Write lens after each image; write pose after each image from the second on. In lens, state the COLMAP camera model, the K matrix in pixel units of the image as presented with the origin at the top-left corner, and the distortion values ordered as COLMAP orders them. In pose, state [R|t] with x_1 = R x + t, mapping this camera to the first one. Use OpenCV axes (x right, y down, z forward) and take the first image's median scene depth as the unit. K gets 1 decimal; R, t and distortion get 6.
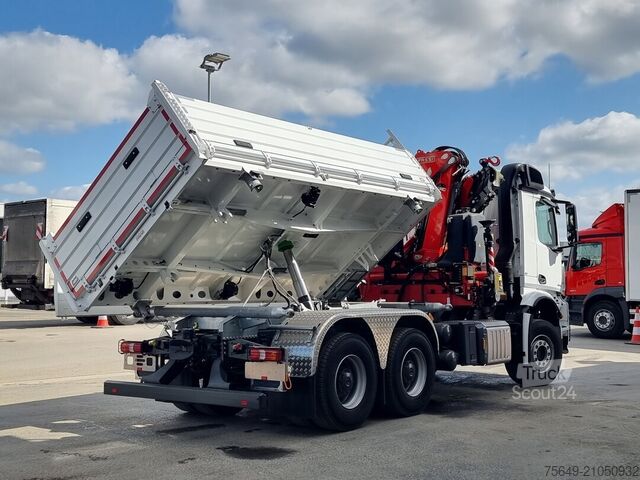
lens RADIAL K [[871.3, 0, 320.0], [0, 871.3, 240.0], [0, 0, 1]] dist [0.003507, 0.001264]
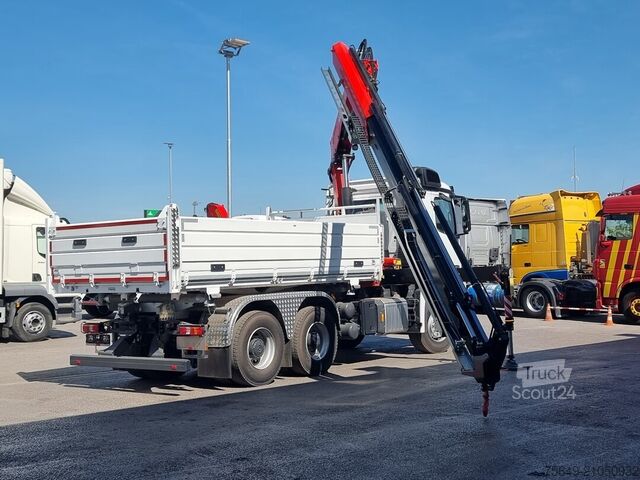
lens RADIAL K [[871.3, 0, 320.0], [0, 871.3, 240.0], [0, 0, 1]] dist [0.003507, 0.001264]
pose [[0.998711, -0.031257, -0.039985, 0.166563], [0.032318, 0.999135, 0.026178, -0.026964], [0.039132, -0.027437, 0.998857, -0.247650]]
